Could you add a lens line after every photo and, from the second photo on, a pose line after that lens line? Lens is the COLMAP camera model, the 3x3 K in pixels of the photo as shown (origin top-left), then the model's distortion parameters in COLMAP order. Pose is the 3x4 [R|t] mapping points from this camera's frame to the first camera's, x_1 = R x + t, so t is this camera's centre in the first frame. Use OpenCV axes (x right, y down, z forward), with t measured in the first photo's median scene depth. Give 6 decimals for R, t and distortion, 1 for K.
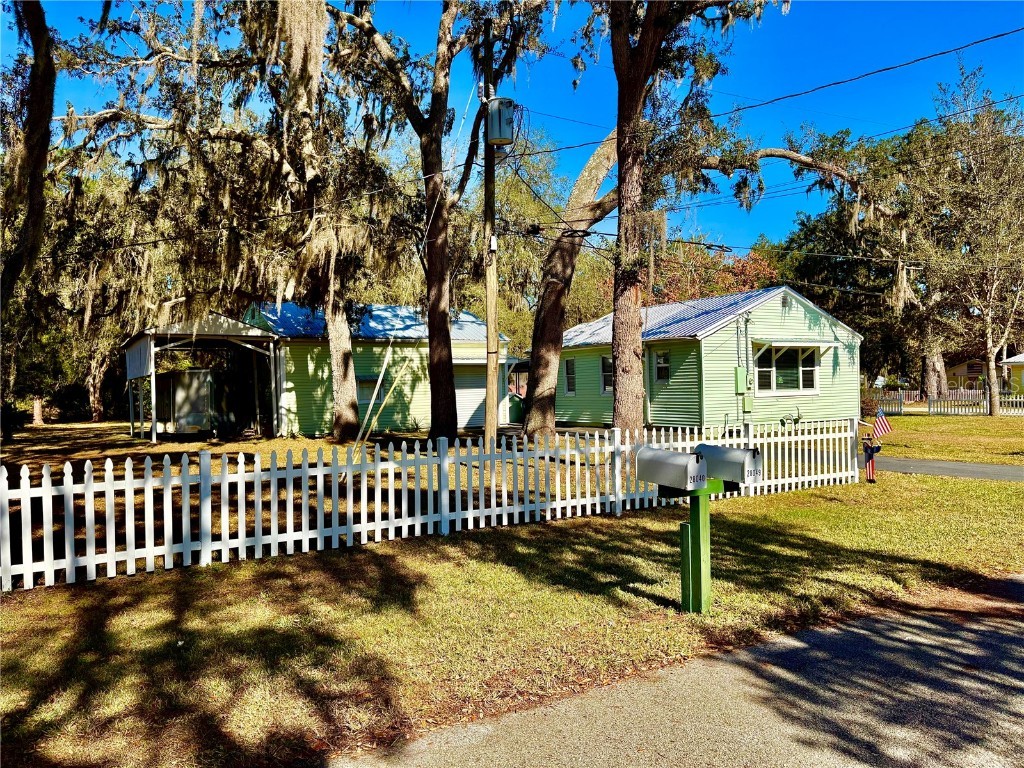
lens RADIAL K [[765.0, 0, 517.8], [0, 765.0, 384.3], [0, 0, 1]] dist [-0.020861, 0.000898]
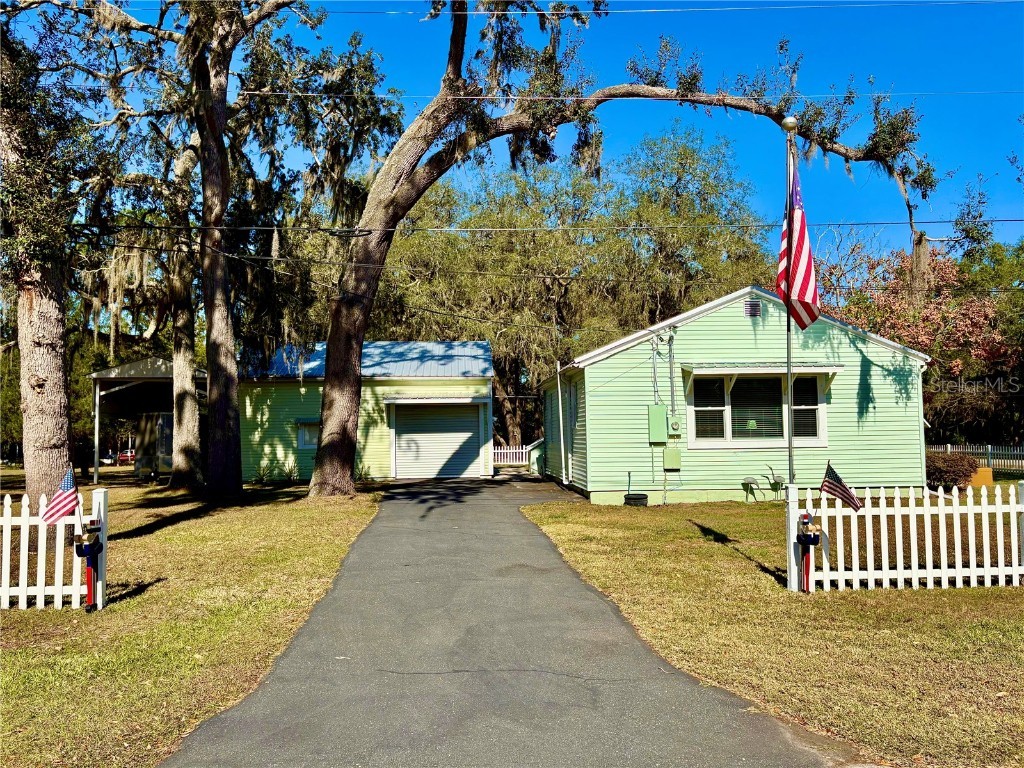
lens RADIAL K [[765.0, 0, 510.2], [0, 765.0, 385.2], [0, 0, 1]] dist [-0.020861, 0.000898]
pose [[0.886025, -0.021081, -0.463159, 0.478916], [-0.006119, 0.998347, -0.057145, -0.000279], [0.463598, 0.053466, 0.884431, 0.308283]]
